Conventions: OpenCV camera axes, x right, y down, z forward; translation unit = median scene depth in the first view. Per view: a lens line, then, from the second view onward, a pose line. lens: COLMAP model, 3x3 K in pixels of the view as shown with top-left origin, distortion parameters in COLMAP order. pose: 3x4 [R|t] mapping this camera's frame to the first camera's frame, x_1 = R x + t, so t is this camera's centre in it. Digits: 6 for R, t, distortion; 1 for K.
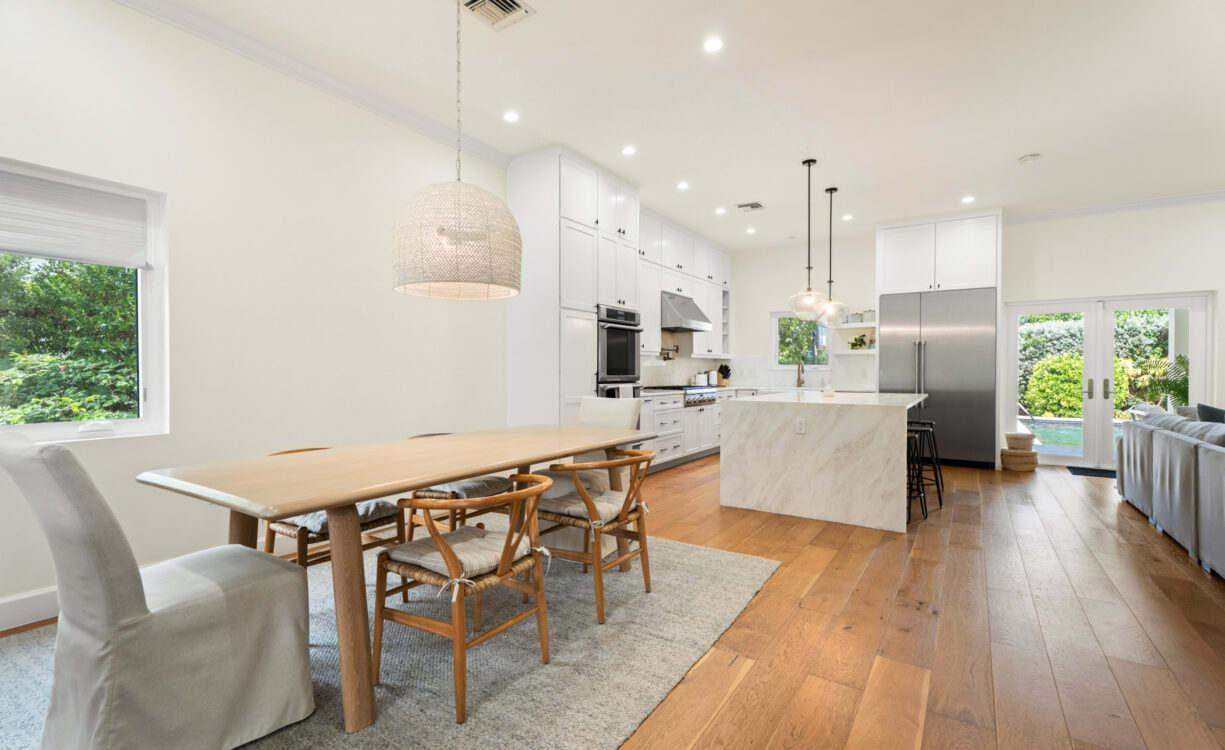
lens RADIAL K [[547.2, 0, 604.7], [0, 547.2, 375.8], [0, 0, 1]] dist [0.001338, -0.000270]
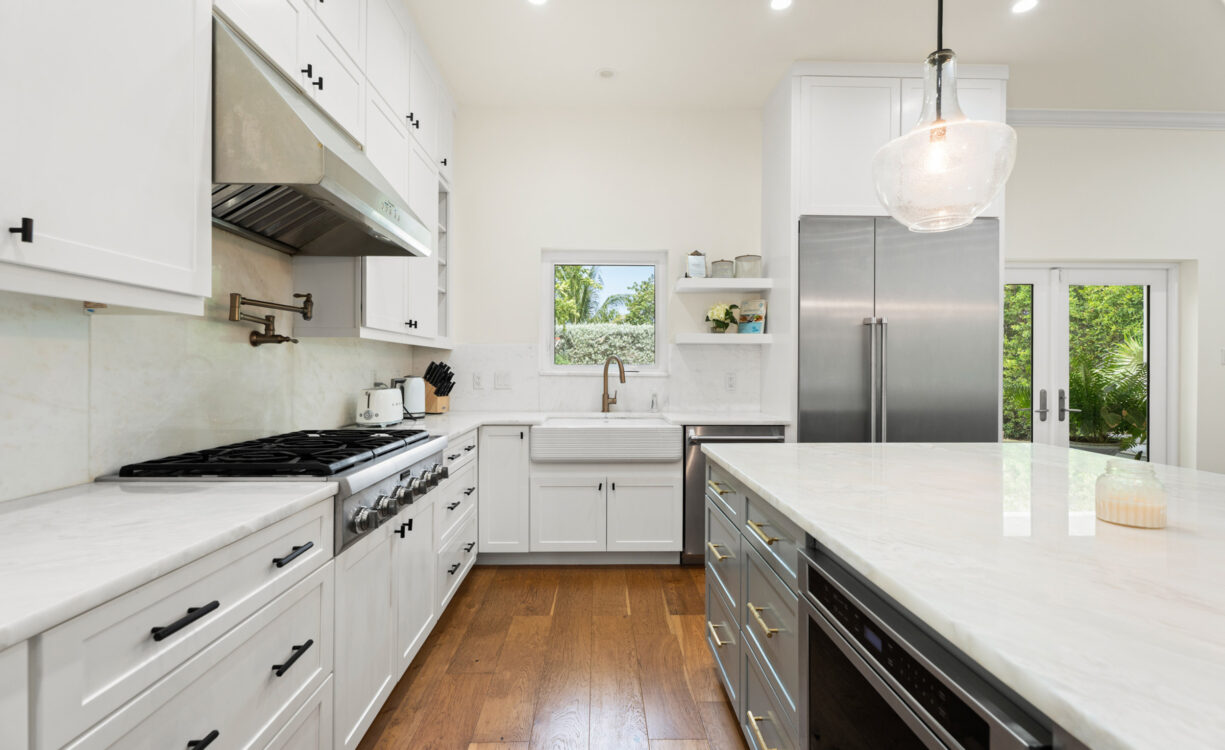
lens RADIAL K [[550.0, 0, 611.4], [0, 550.0, 370.0], [0, 0, 1]] dist [0.002718, 0.000470]
pose [[0.816981, 0.001225, 0.576664, 0.106313], [0.003172, 0.999973, -0.006619, -0.014236], [-0.576656, 0.007236, 0.816955, 0.740991]]
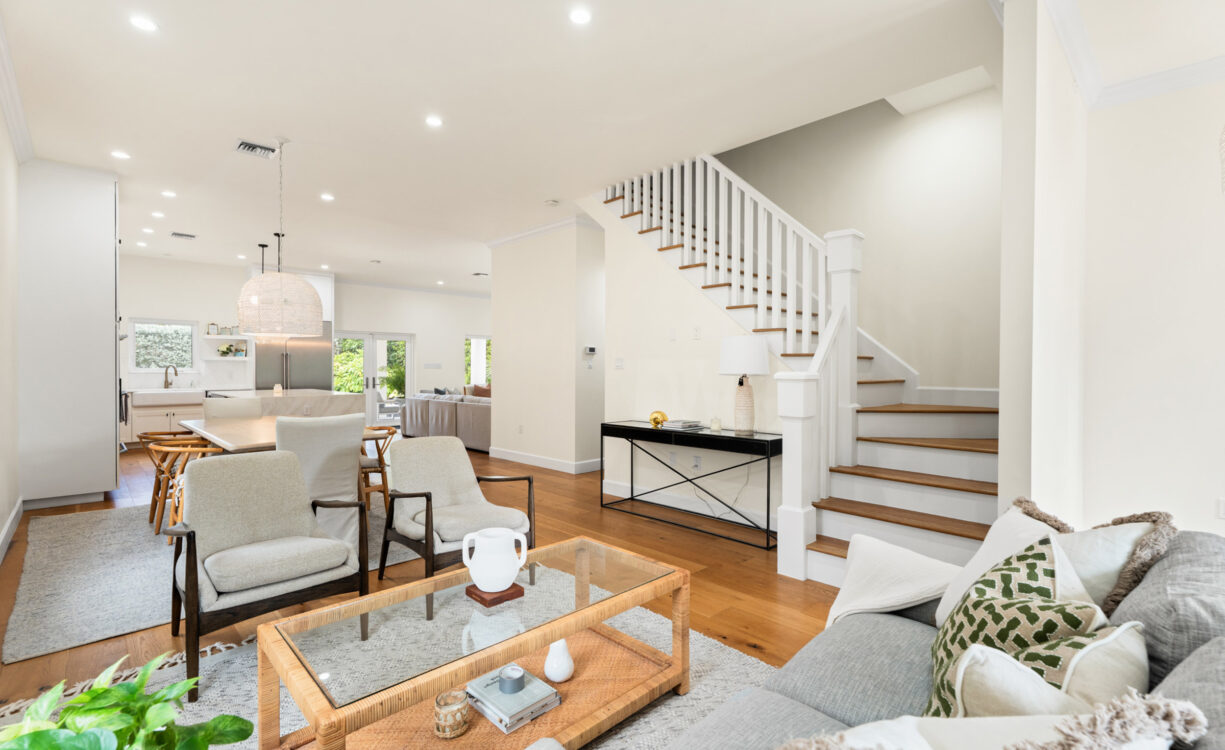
lens RADIAL K [[542.8, 0, 609.3], [0, 542.8, 375.9], [0, 0, 1]] dist [0.003445, 0.000428]
pose [[0.212383, -0.013096, 0.977099, -0.643423], [0.005610, 0.999910, 0.012183, -0.015378], [-0.977170, 0.002894, 0.212437, -0.135525]]
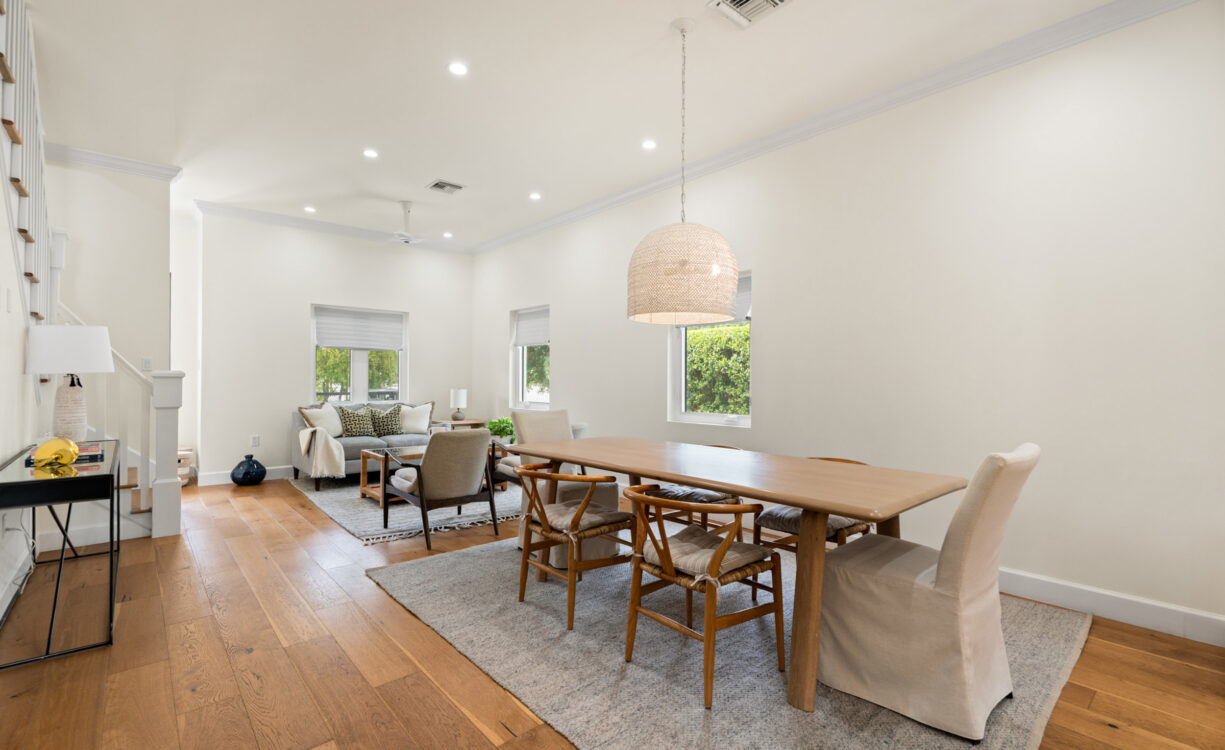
lens RADIAL K [[542.9, 0, 609.4], [0, 542.9, 373.5], [0, 0, 1]] dist [0.000994, -0.000597]
pose [[-0.258522, -0.015423, -0.965882, 0.320555], [-0.015248, 0.999813, -0.011883, -0.009276], [0.965885, 0.011656, -0.258709, 0.426957]]
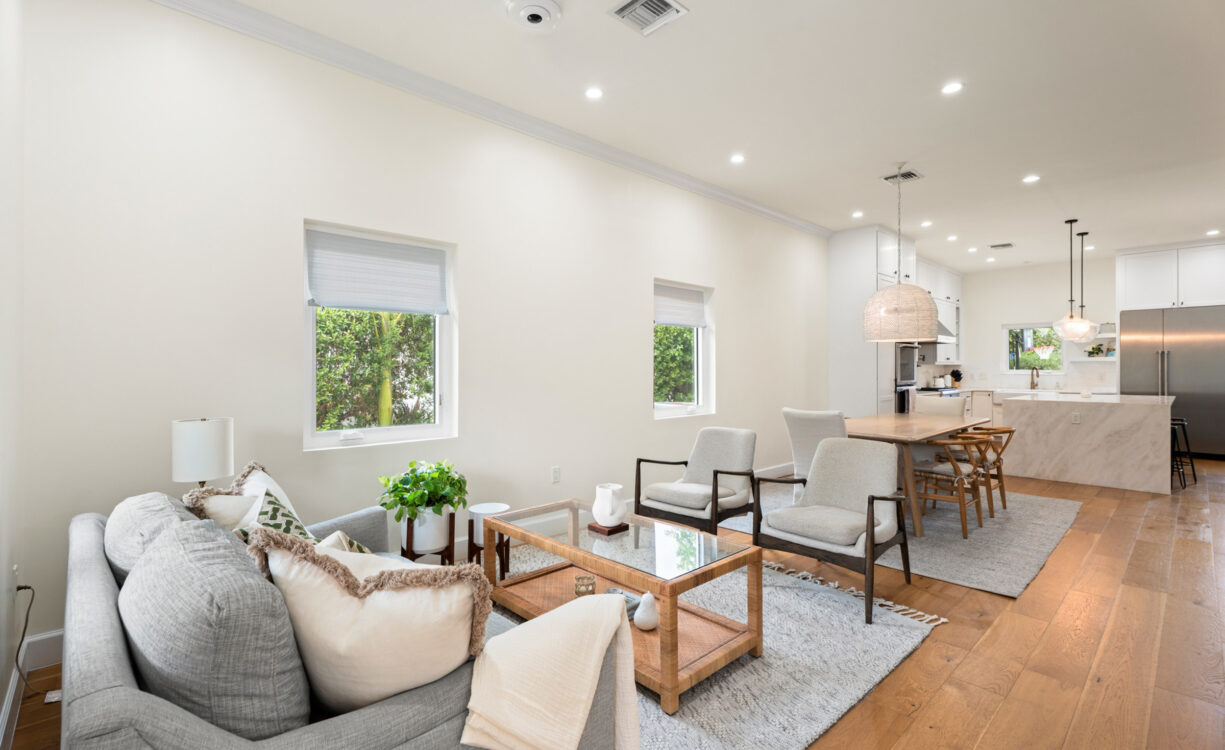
lens RADIAL K [[550.0, 0, 611.4], [0, 550.0, 370.0], [0, 0, 1]] dist [0.002718, 0.000470]
pose [[0.974806, -0.003080, -0.223033, -0.306348], [0.001289, 0.999966, -0.008179, -0.013934], [0.223051, 0.007685, 0.974776, -0.405175]]
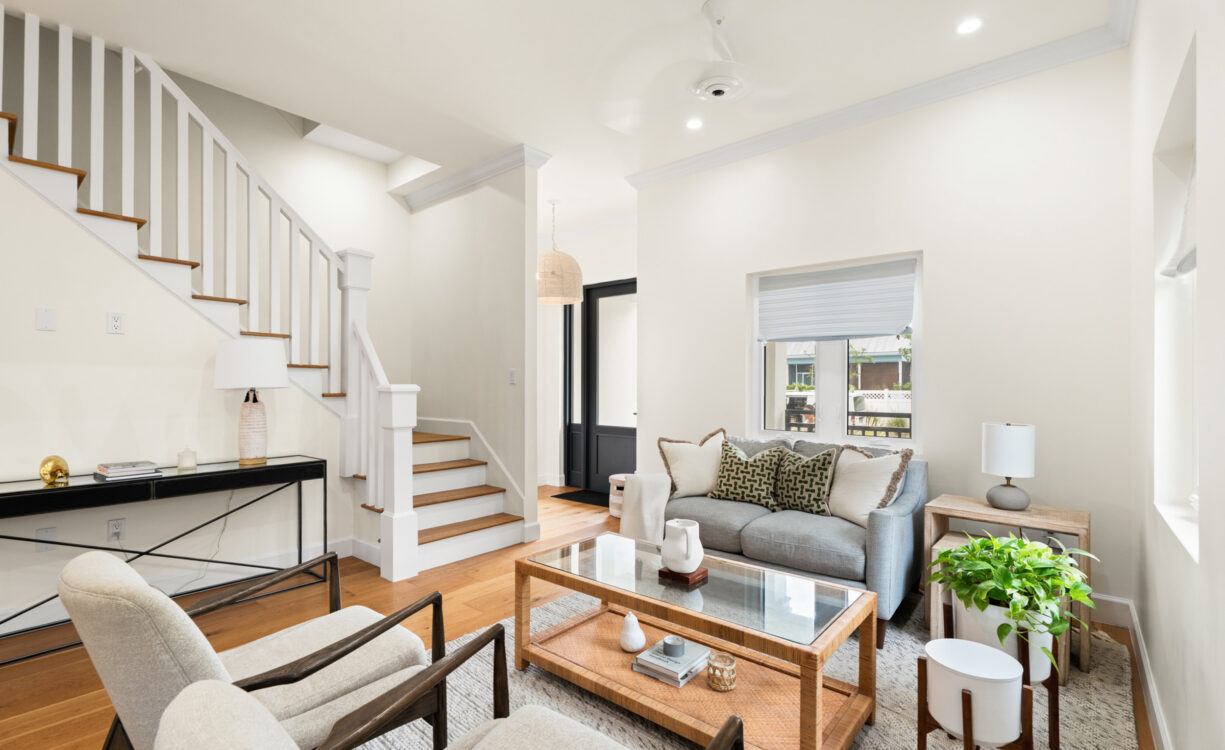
lens RADIAL K [[543.9, 0, 608.8], [0, 543.9, 386.0], [0, 0, 1]] dist [0.000909, 0.000204]
pose [[-0.993317, -0.006299, 0.115250, -0.388584], [-0.004741, 0.999894, 0.013789, -0.018641], [-0.115325, 0.013151, -0.993241, 0.289863]]
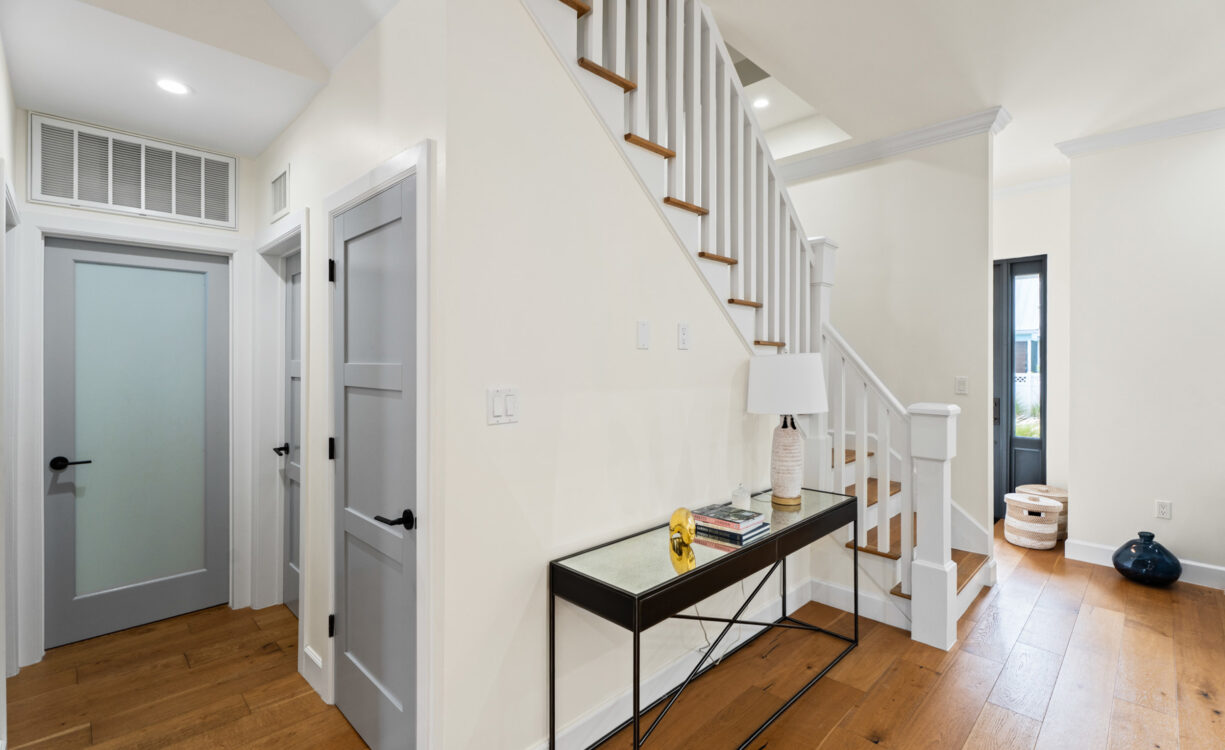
lens RADIAL K [[542.0, 0, 615.9], [0, 542.0, 361.1], [0, 0, 1]] dist [0.009317, 0.000475]
pose [[-0.980922, -0.006444, 0.194296, 0.026864], [-0.004128, 0.999916, 0.012325, -0.049379], [-0.194359, 0.011288, -0.980865, 0.259194]]
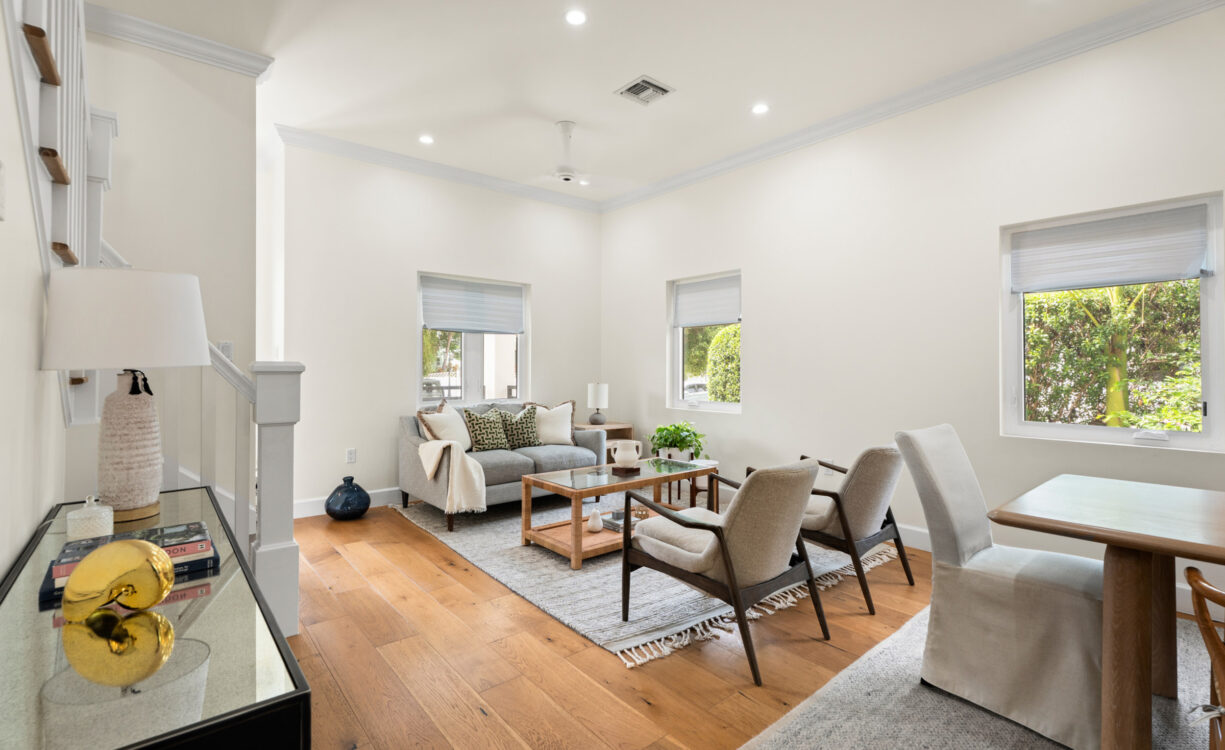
lens RADIAL K [[548.5, 0, 610.9], [0, 548.5, 361.3], [0, 0, 1]] dist [-0.000434, 0.000146]
pose [[-0.281825, -0.015282, -0.959344, 0.154797], [-0.011800, 0.999853, -0.012461, -0.010330], [0.959393, 0.007808, -0.281964, 0.118140]]
